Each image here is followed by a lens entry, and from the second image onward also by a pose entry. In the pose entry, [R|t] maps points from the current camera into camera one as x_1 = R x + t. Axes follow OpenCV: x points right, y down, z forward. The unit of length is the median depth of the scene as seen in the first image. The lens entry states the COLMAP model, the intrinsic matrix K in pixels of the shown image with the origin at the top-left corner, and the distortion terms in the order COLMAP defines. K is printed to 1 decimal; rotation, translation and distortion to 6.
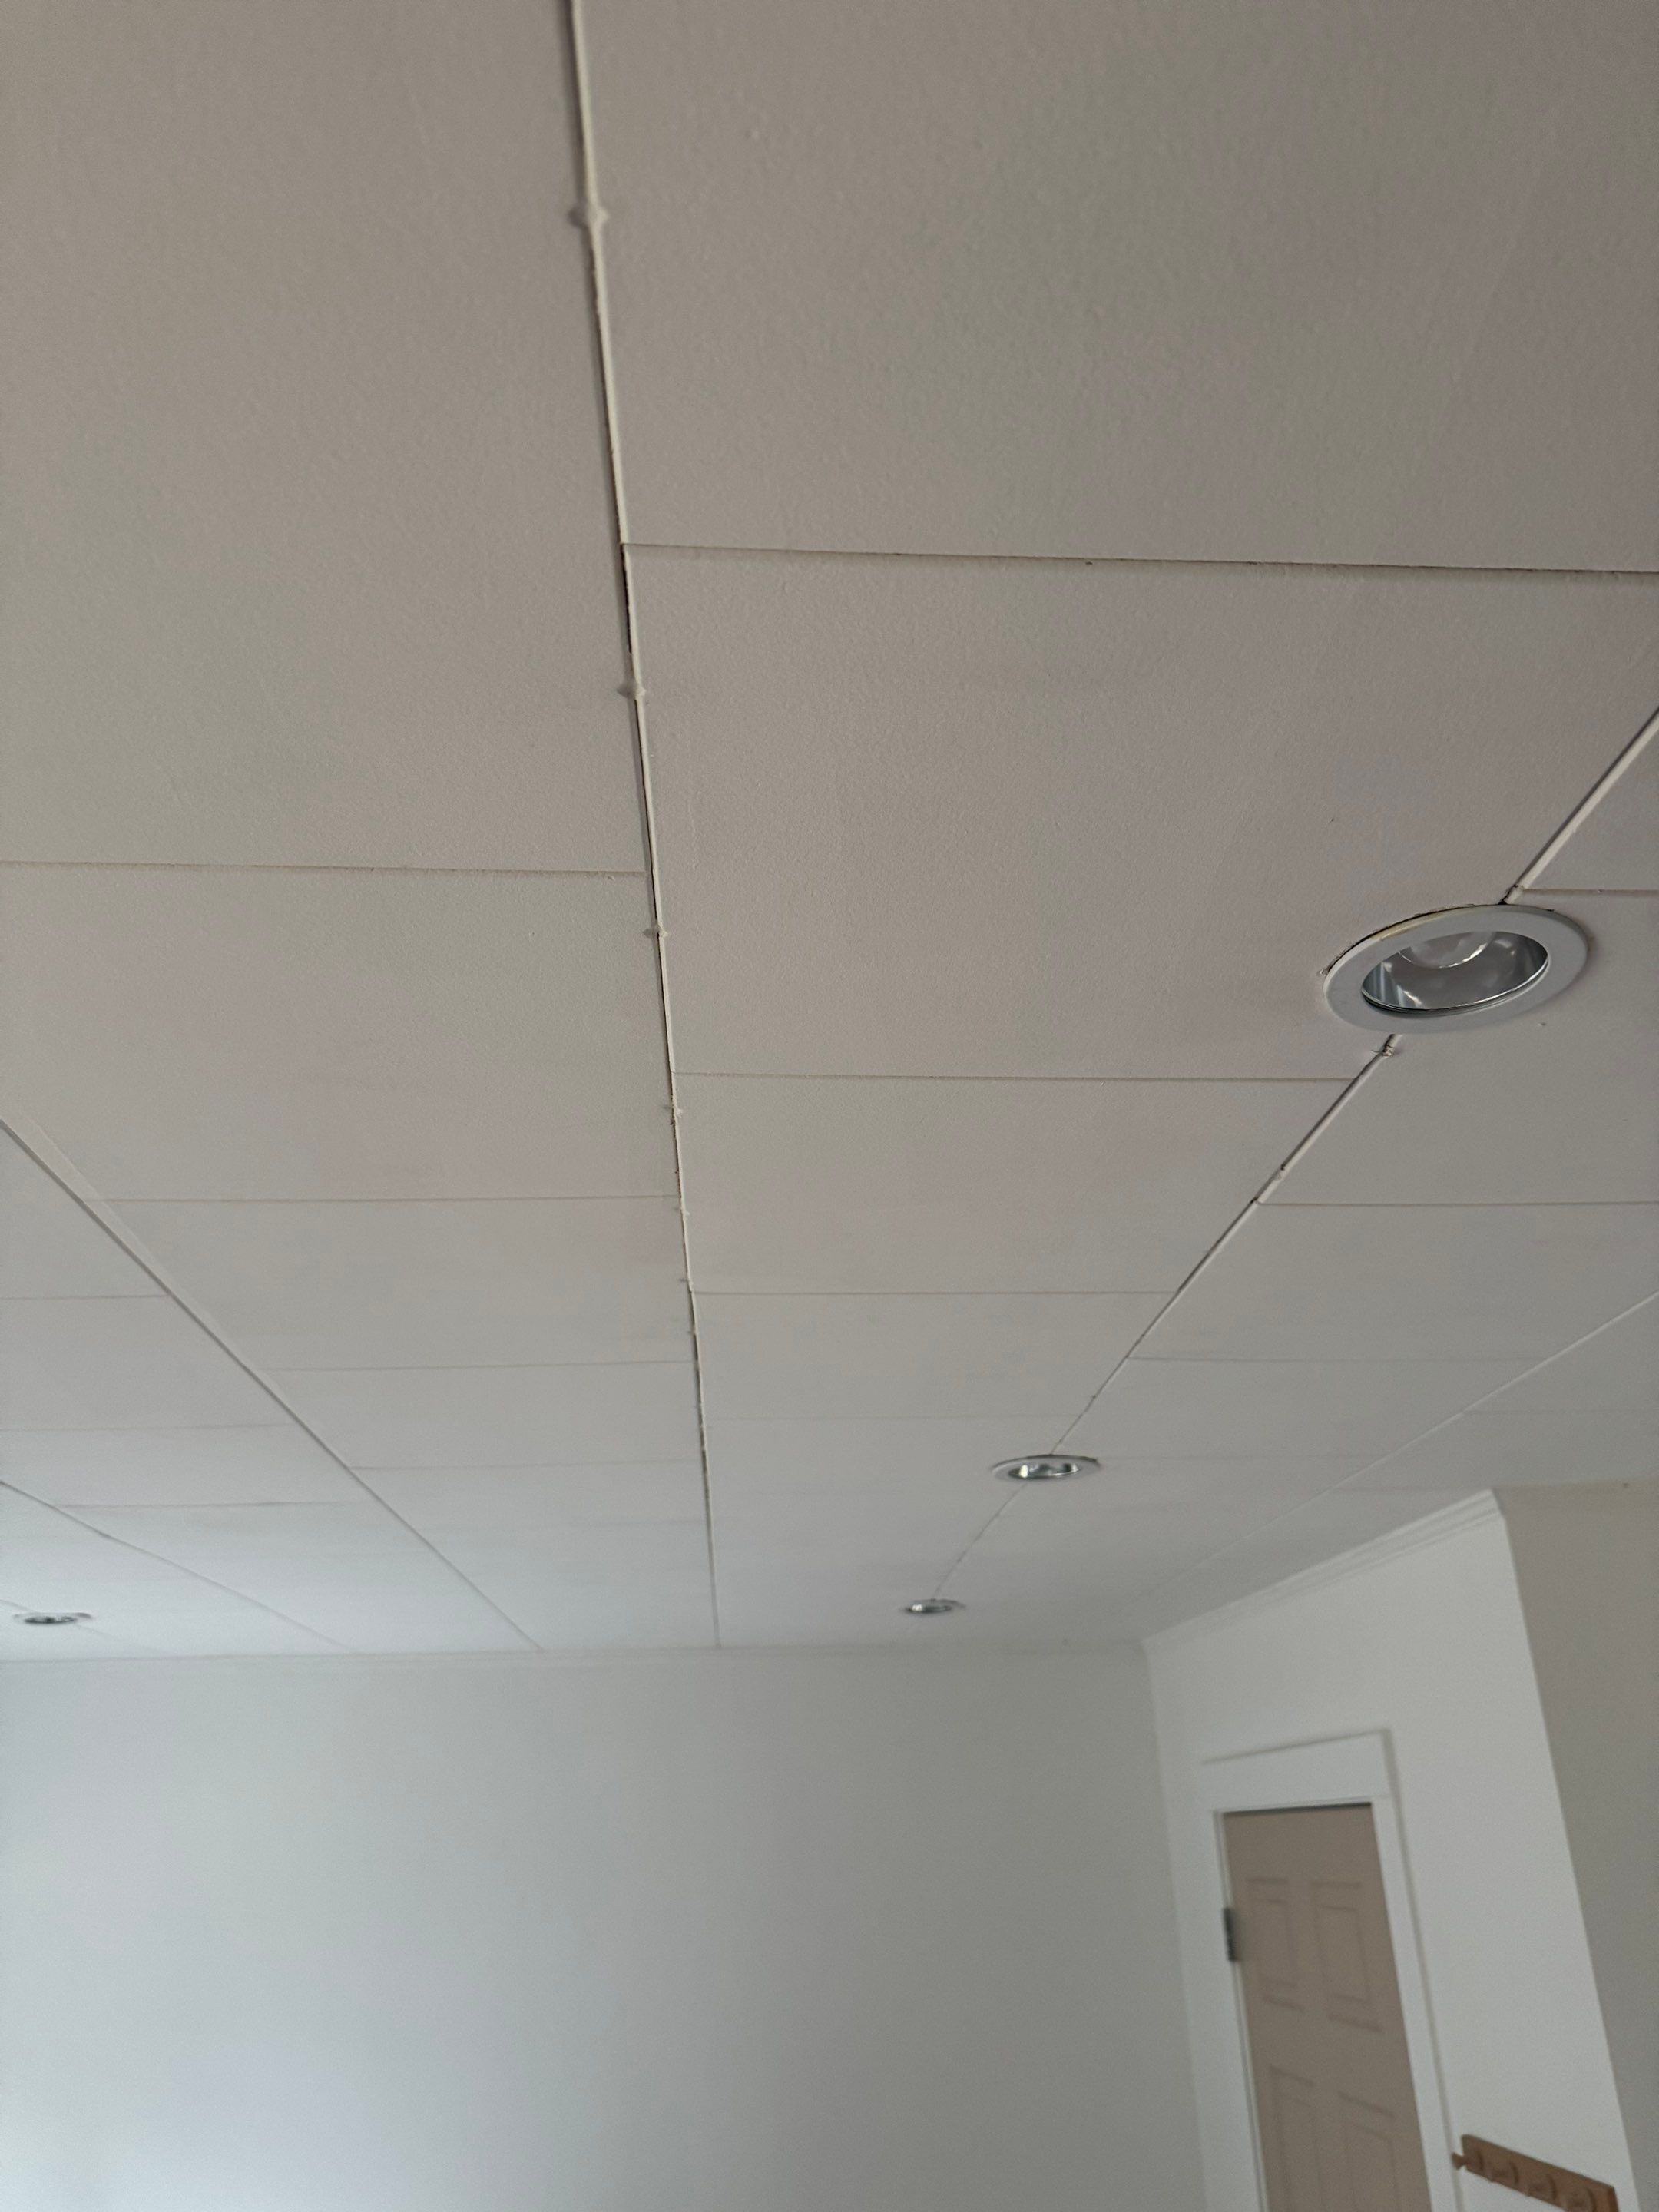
lens RADIAL K [[1594.6, 0, 837.0], [0, 1594.6, 1095.3], [0, 0, 1]] dist [0.033653, -0.038533]
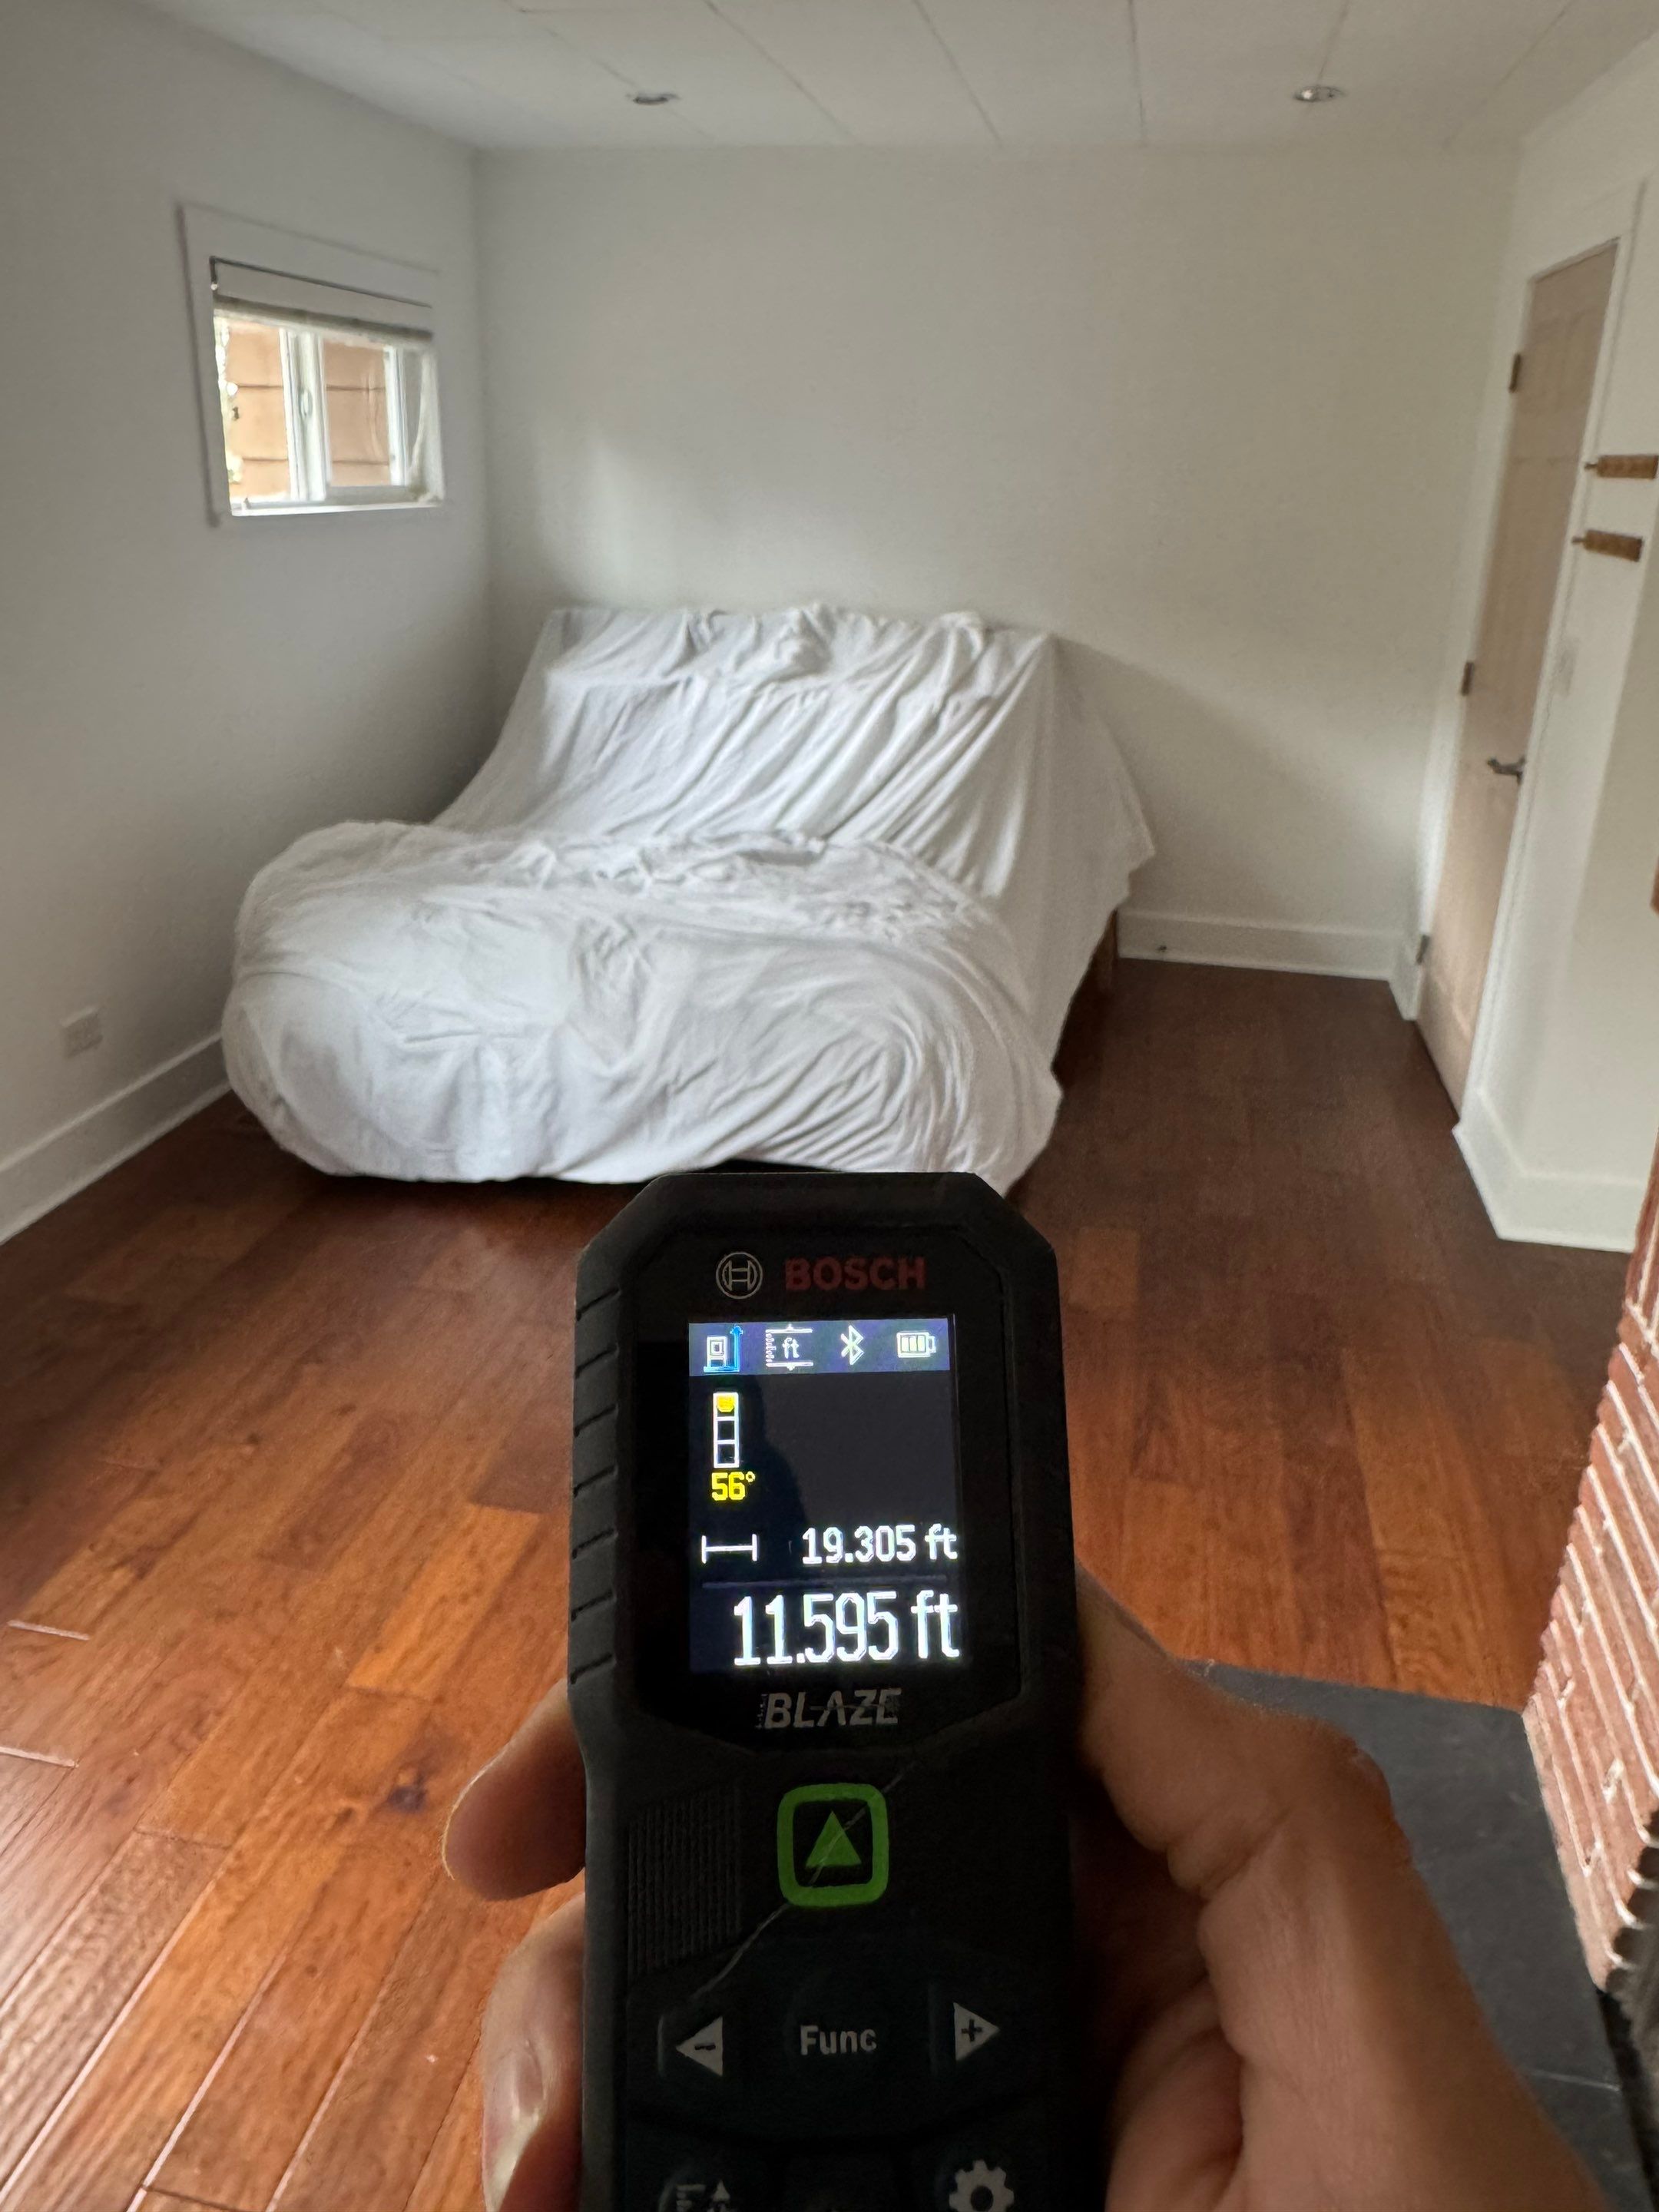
lens RADIAL K [[1594.6, 0, 837.0], [0, 1594.6, 1095.3], [0, 0, 1]] dist [0.033653, -0.038533]
pose [[0.970041, 0.126095, -0.207657, 0.054455], [0.068792, 0.677207, 0.732570, -0.085835], [0.233000, -0.724907, 0.648244, -0.438554]]
